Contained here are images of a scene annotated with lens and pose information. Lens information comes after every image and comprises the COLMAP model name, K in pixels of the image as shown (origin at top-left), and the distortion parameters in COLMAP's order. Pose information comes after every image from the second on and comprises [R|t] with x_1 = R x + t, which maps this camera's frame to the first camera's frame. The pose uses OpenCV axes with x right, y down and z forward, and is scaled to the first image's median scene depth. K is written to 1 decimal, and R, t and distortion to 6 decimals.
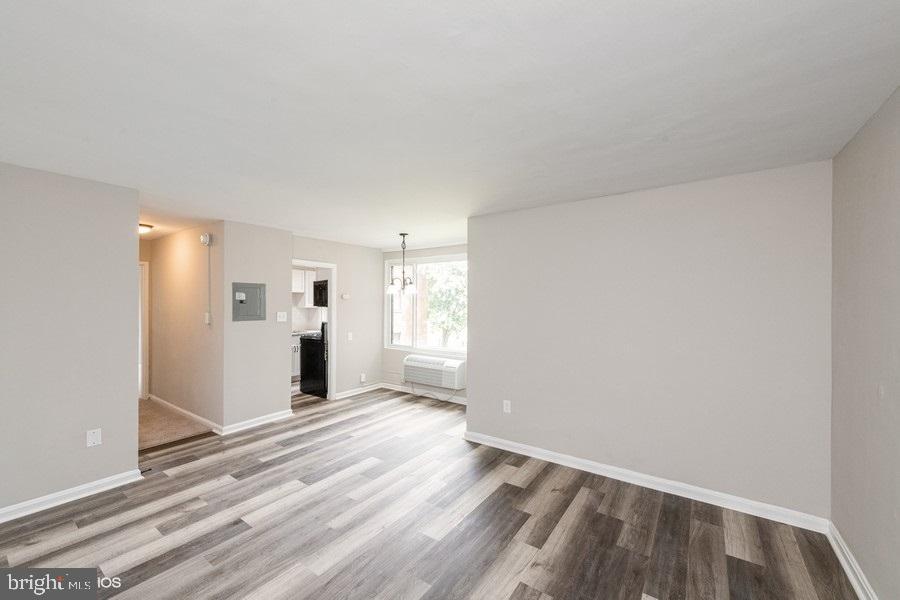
lens RADIAL K [[358.9, 0, 441.6], [0, 358.9, 305.1], [0, 0, 1]] dist [0.012763, -0.000101]
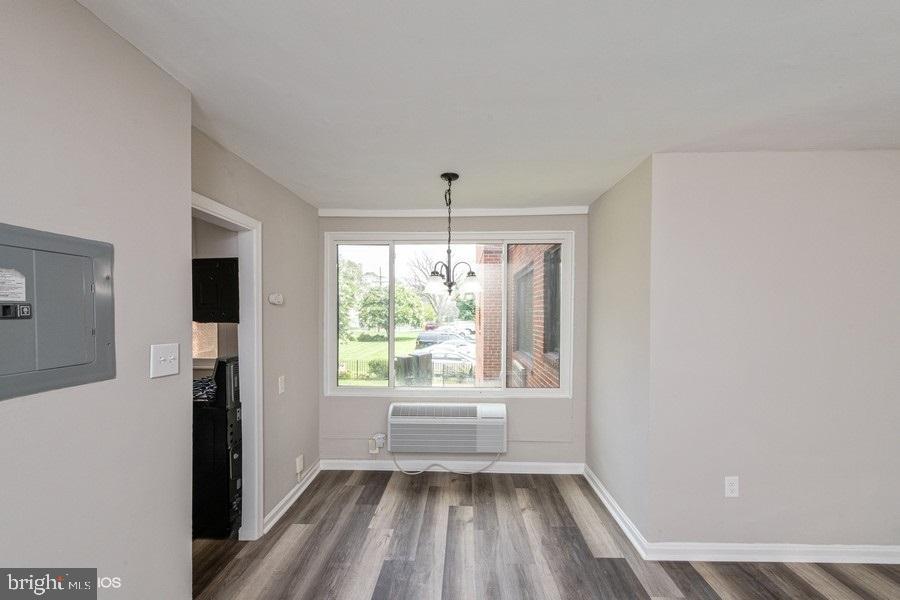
lens RADIAL K [[361.0, 0, 454.2], [0, 361.0, 313.9], [0, 0, 1]] dist [0.001414, -0.000078]
pose [[0.828108, -0.010852, 0.560464, -0.378794], [0.009227, 0.999941, 0.005727, -0.006014], [-0.560493, 0.000429, 0.828159, 0.554274]]
